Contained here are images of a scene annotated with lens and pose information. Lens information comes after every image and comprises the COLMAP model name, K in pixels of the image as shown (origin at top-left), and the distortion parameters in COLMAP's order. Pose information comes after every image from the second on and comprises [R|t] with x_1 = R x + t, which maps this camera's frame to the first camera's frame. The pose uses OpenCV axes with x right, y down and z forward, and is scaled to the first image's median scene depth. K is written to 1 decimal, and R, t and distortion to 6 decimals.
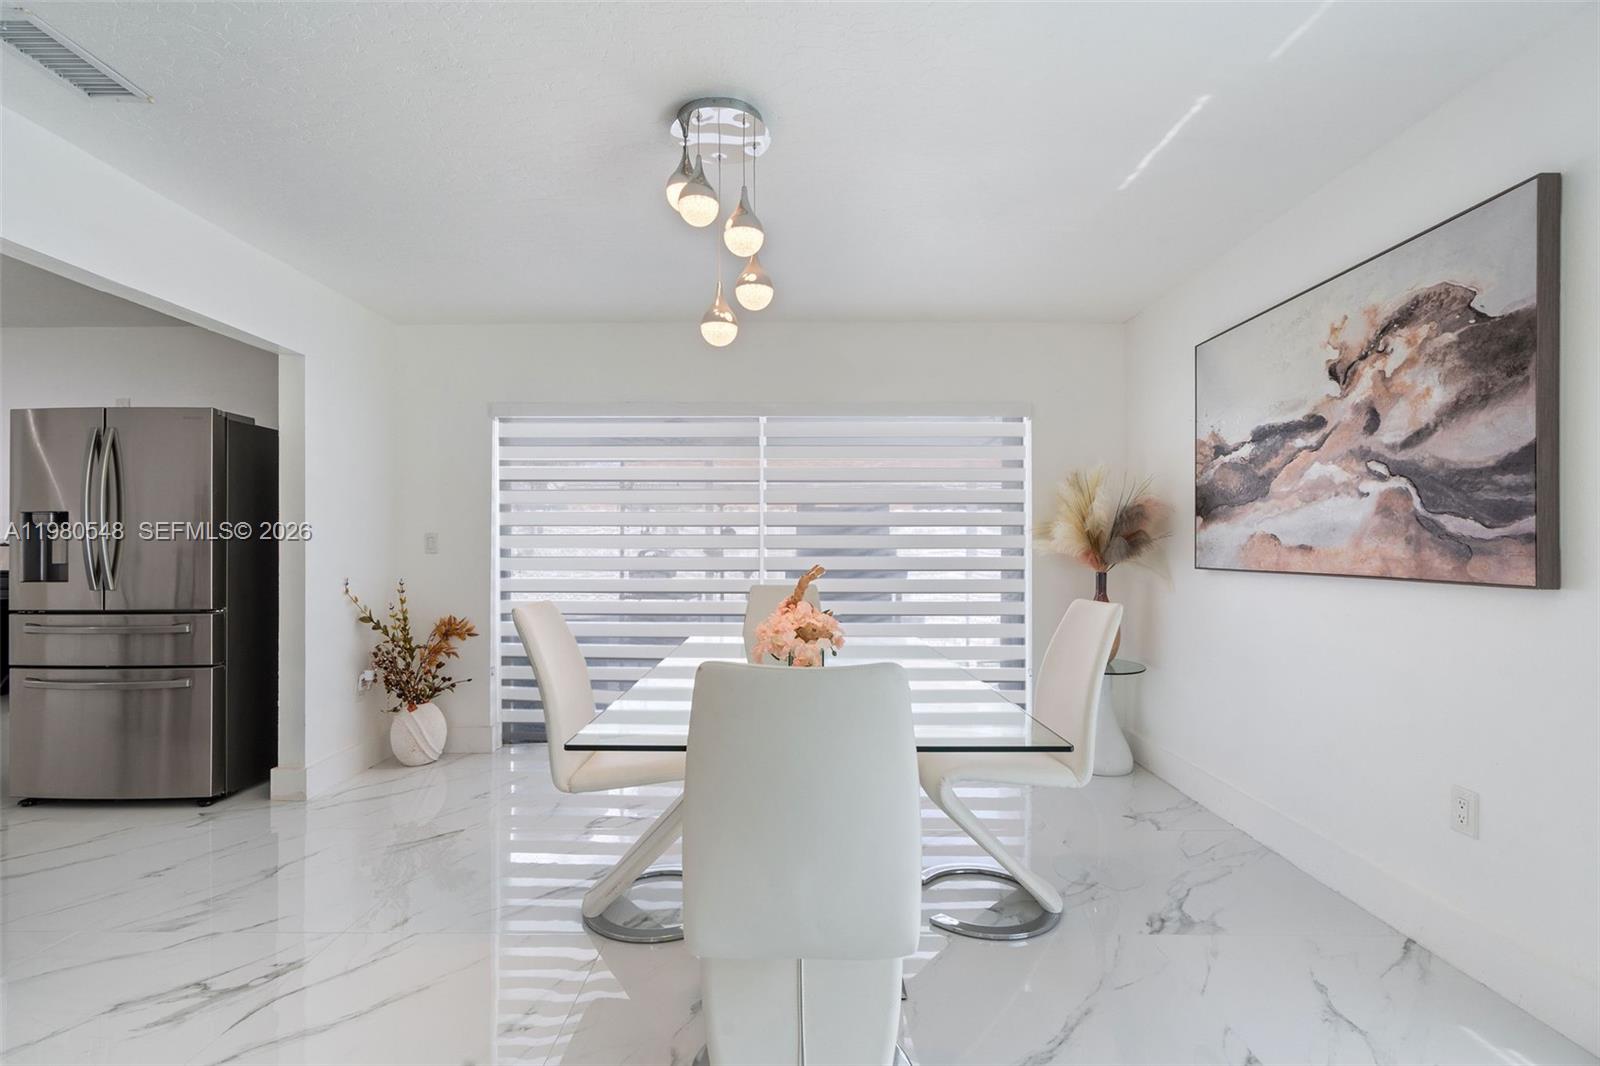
lens RADIAL K [[719.5, 0, 797.6], [0, 719.5, 547.2], [0, 0, 1]] dist [-0.008347, 0.002400]
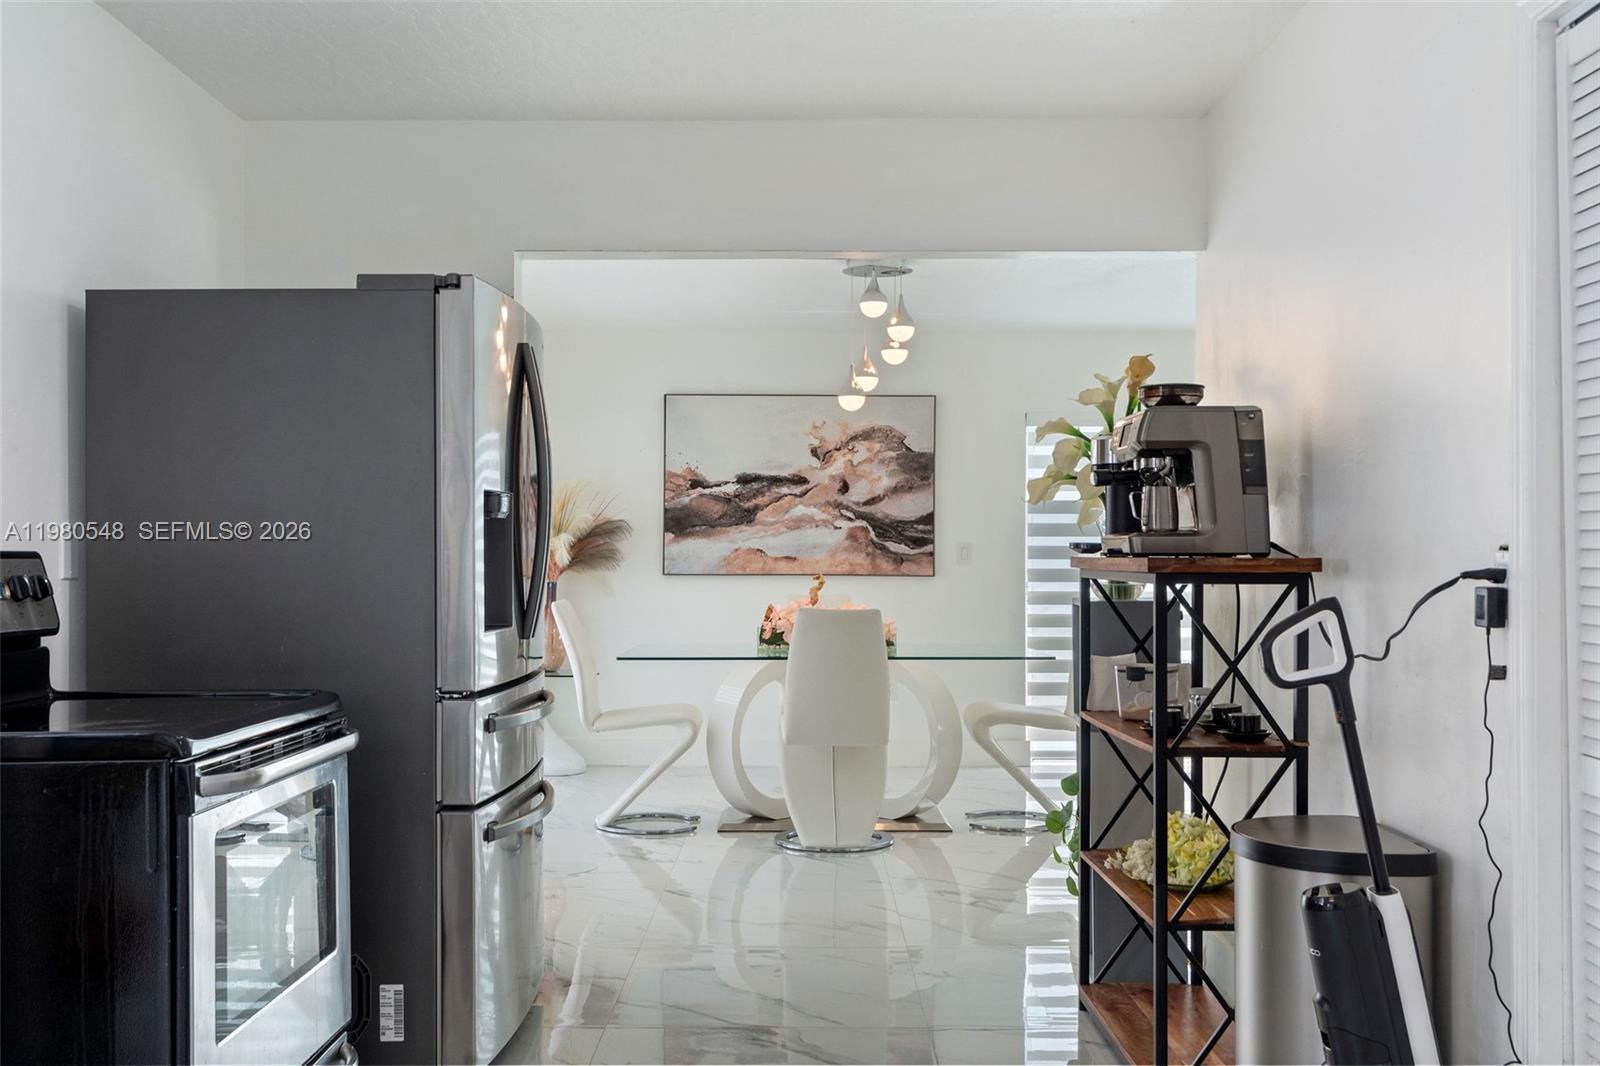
lens RADIAL K [[1562.2, 0, 807.2], [0, 1562.2, 540.8], [0, 0, 1]] dist [0.012385, 0.000000]
pose [[-0.005673, 0.009114, 0.999942, -2.886158], [-0.001997, 0.999956, -0.009125, -0.006618], [-0.999982, -0.002049, -0.005654, 1.044422]]
